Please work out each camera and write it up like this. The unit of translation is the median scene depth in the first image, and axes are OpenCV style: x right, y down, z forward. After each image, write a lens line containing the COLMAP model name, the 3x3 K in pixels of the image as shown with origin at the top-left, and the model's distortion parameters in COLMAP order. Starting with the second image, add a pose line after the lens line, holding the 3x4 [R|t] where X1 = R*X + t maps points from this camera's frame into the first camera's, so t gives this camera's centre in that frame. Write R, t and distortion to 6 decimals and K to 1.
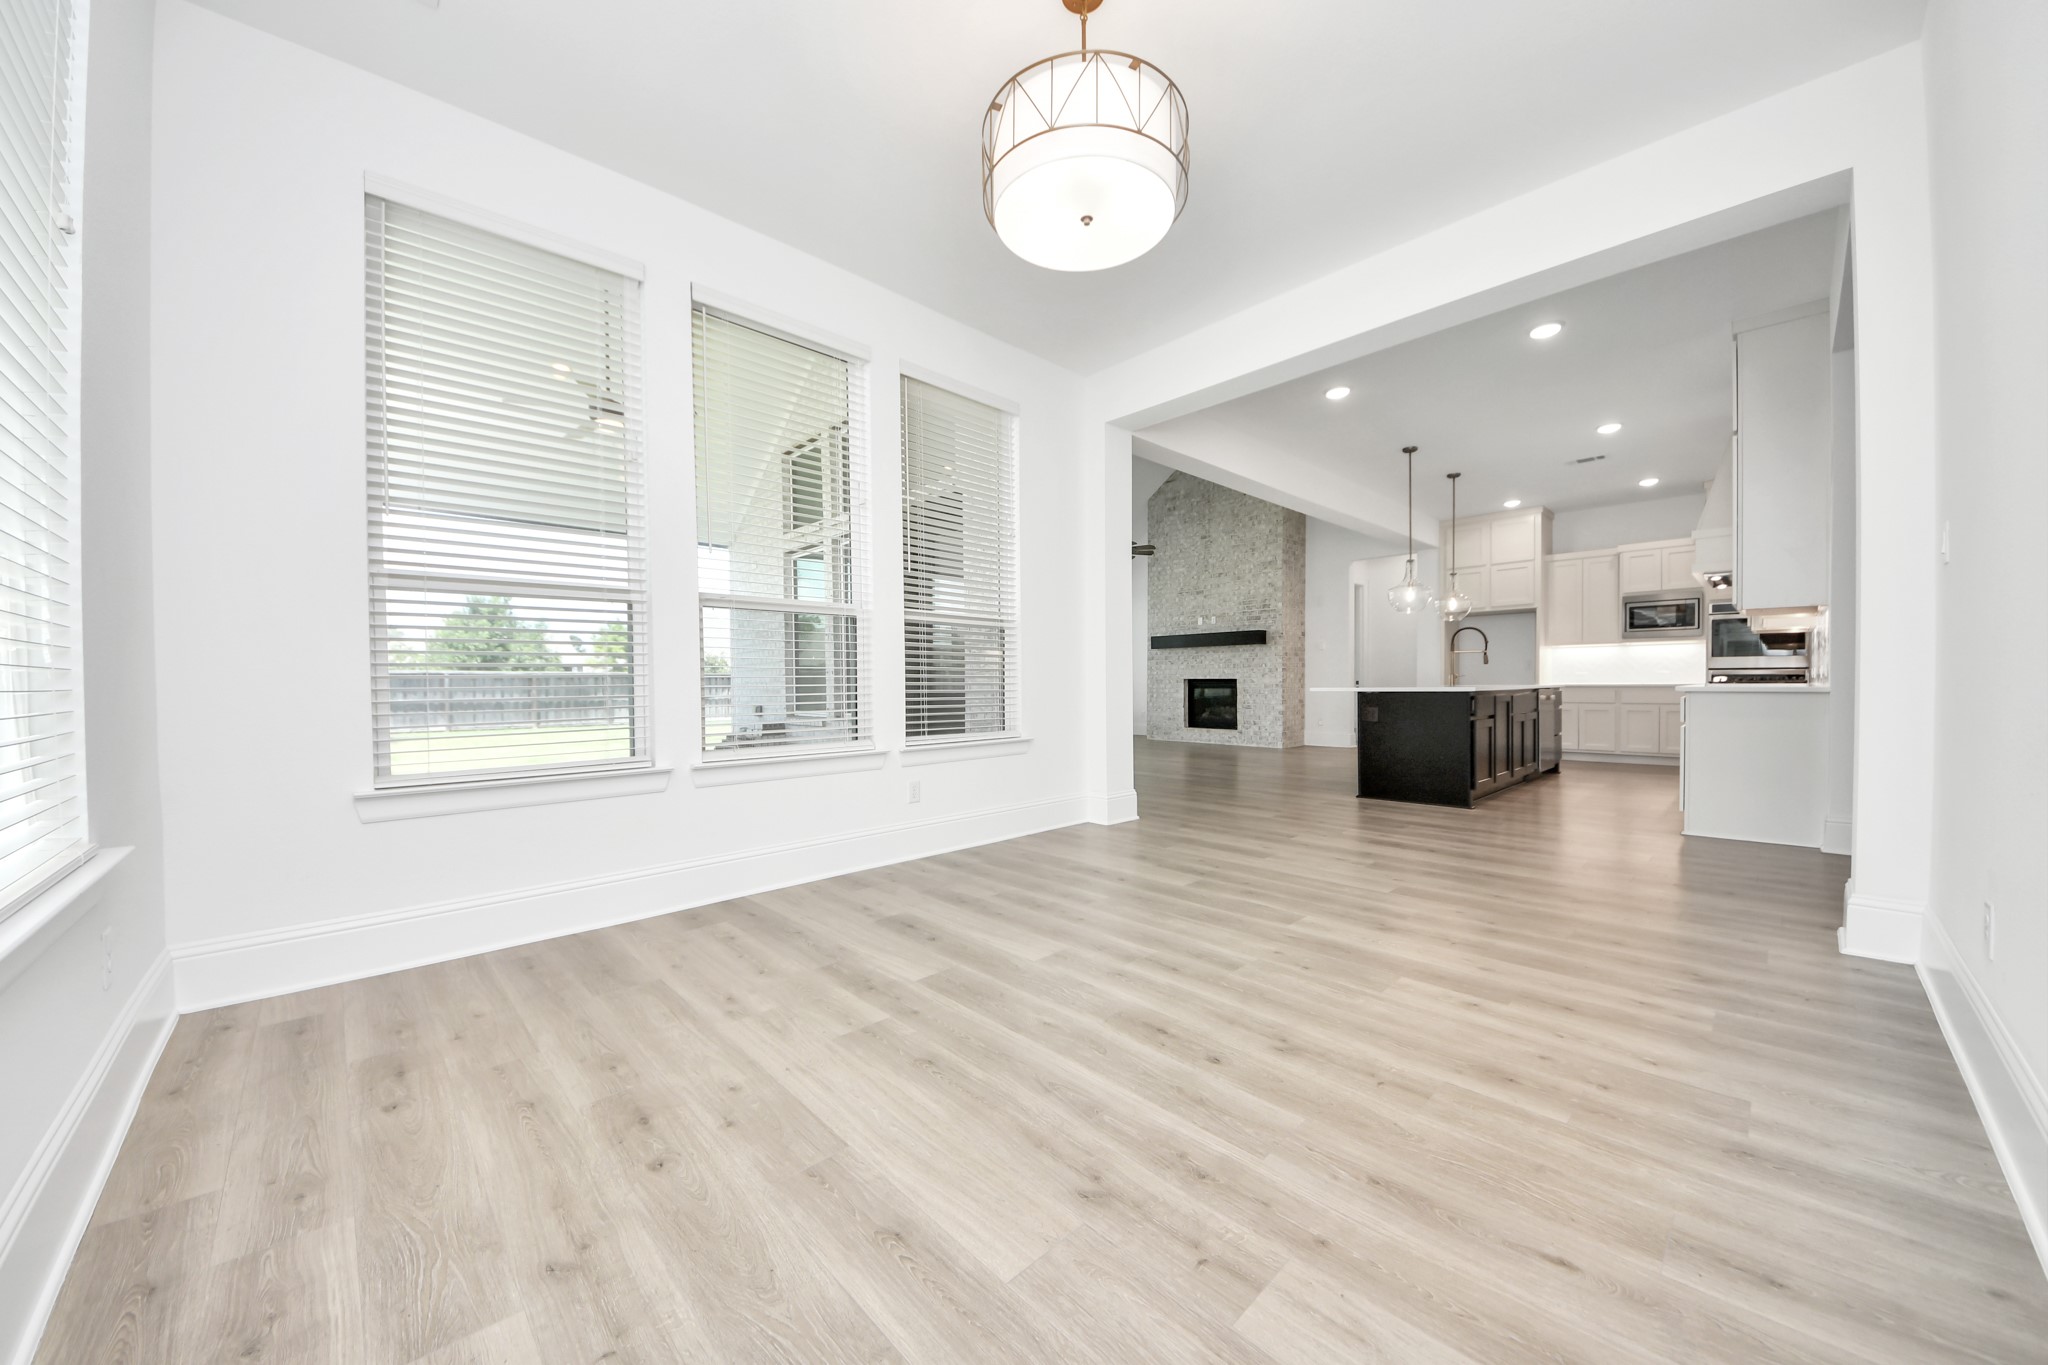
lens RADIAL K [[746.6, 0, 1017.0], [0, 746.6, 675.2], [0, 0, 1]] dist [-0.008172, -0.000491]
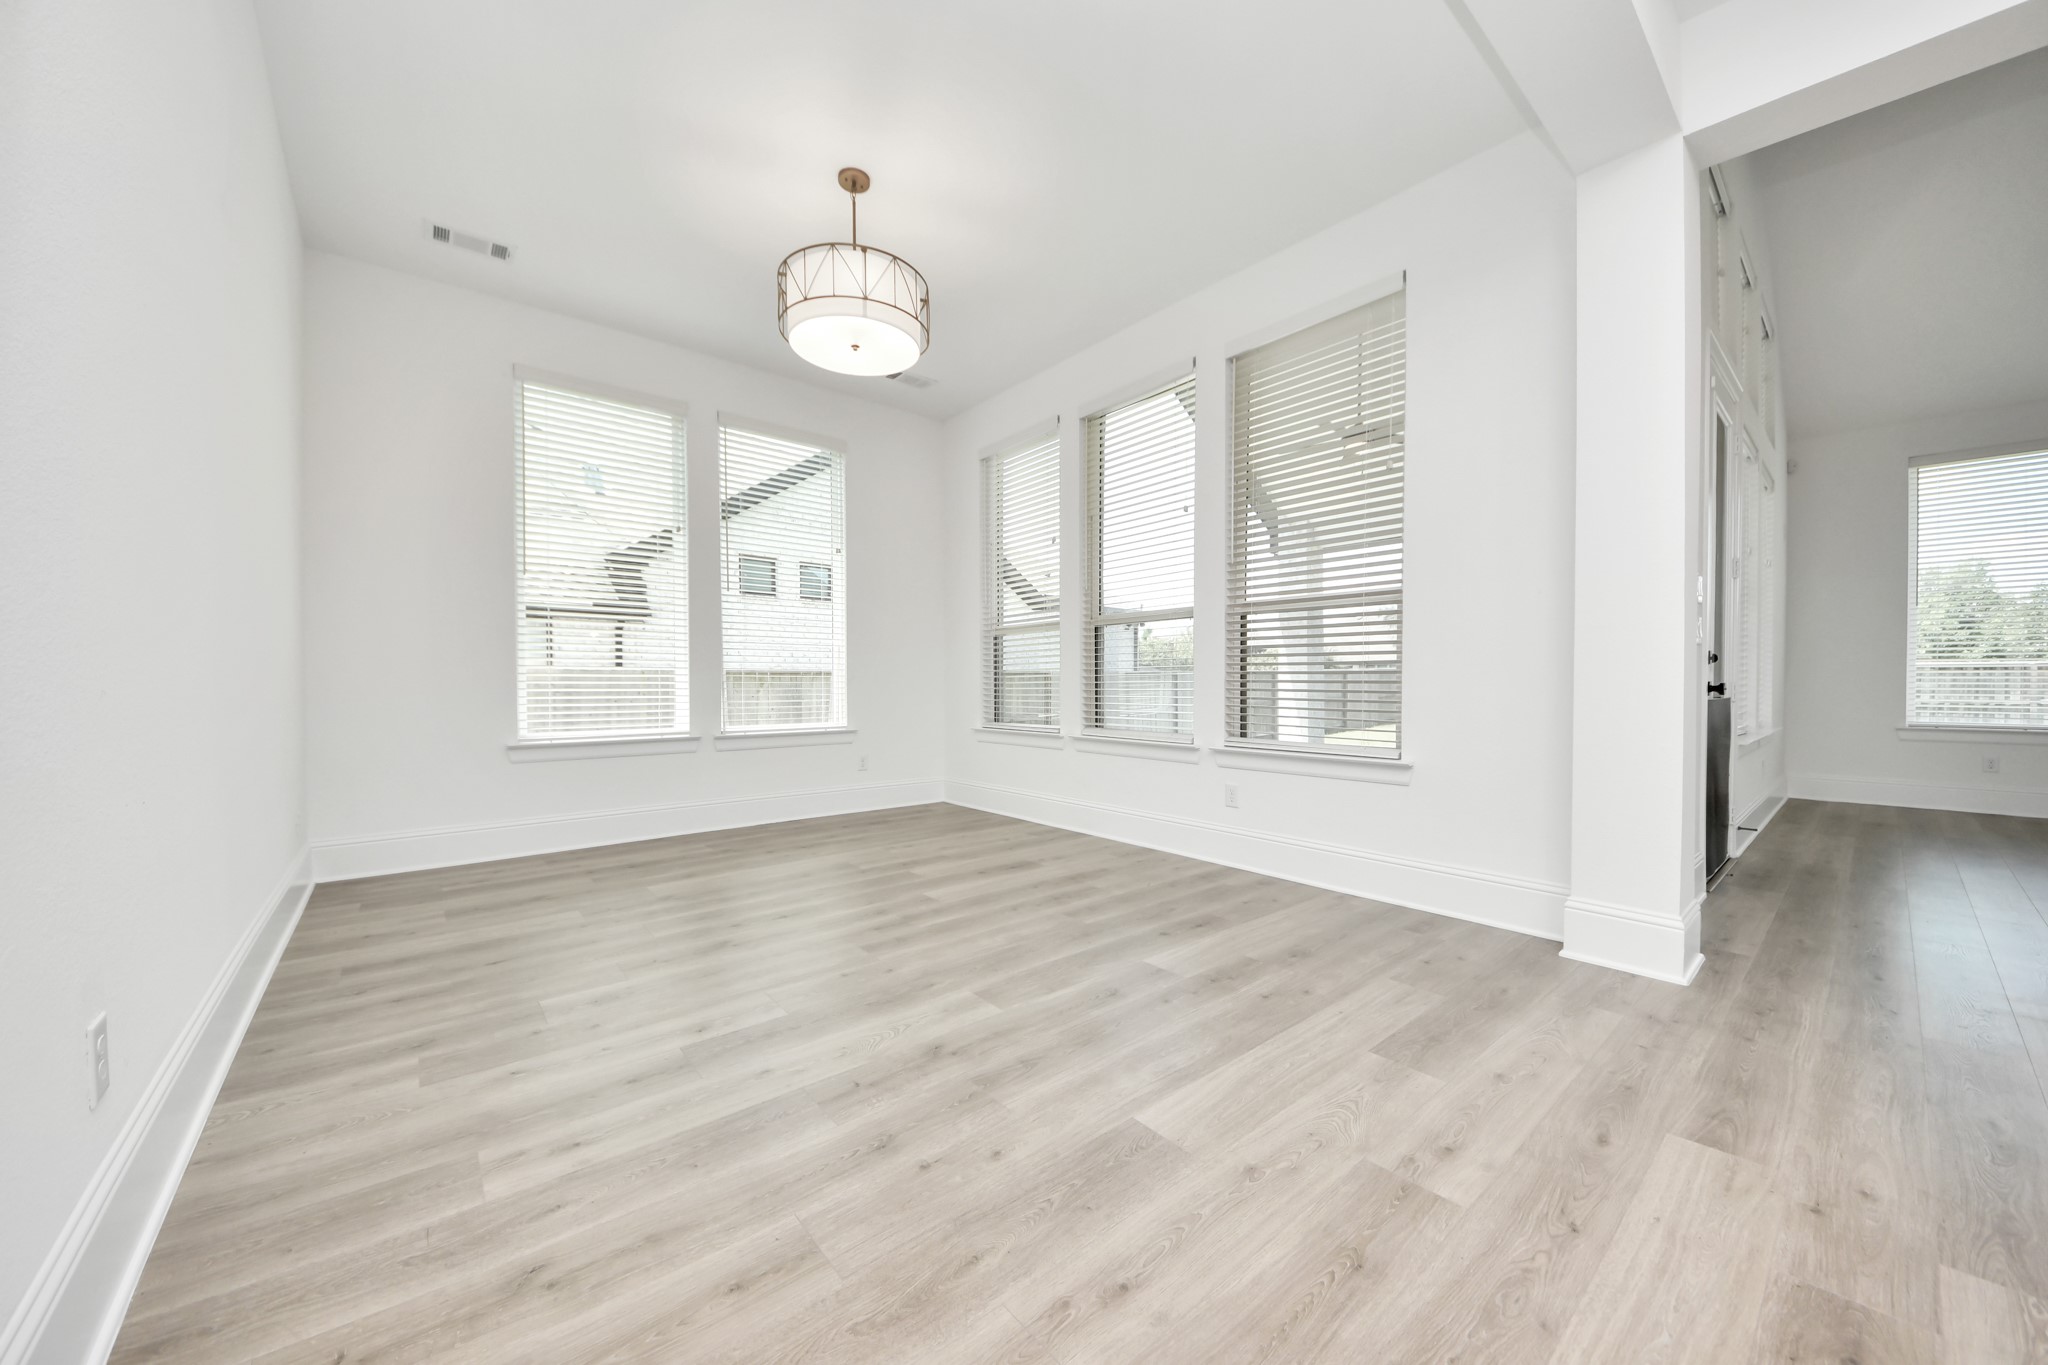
lens RADIAL K [[746.6, 0, 1028.6], [0, 746.6, 684.8], [0, 0, 1]] dist [-0.008172, -0.000491]
pose [[-0.063789, 0.018954, -0.997783, 1.051928], [0.000858, 0.999820, 0.018938, -0.003899], [0.997963, 0.000352, -0.063794, 1.025973]]
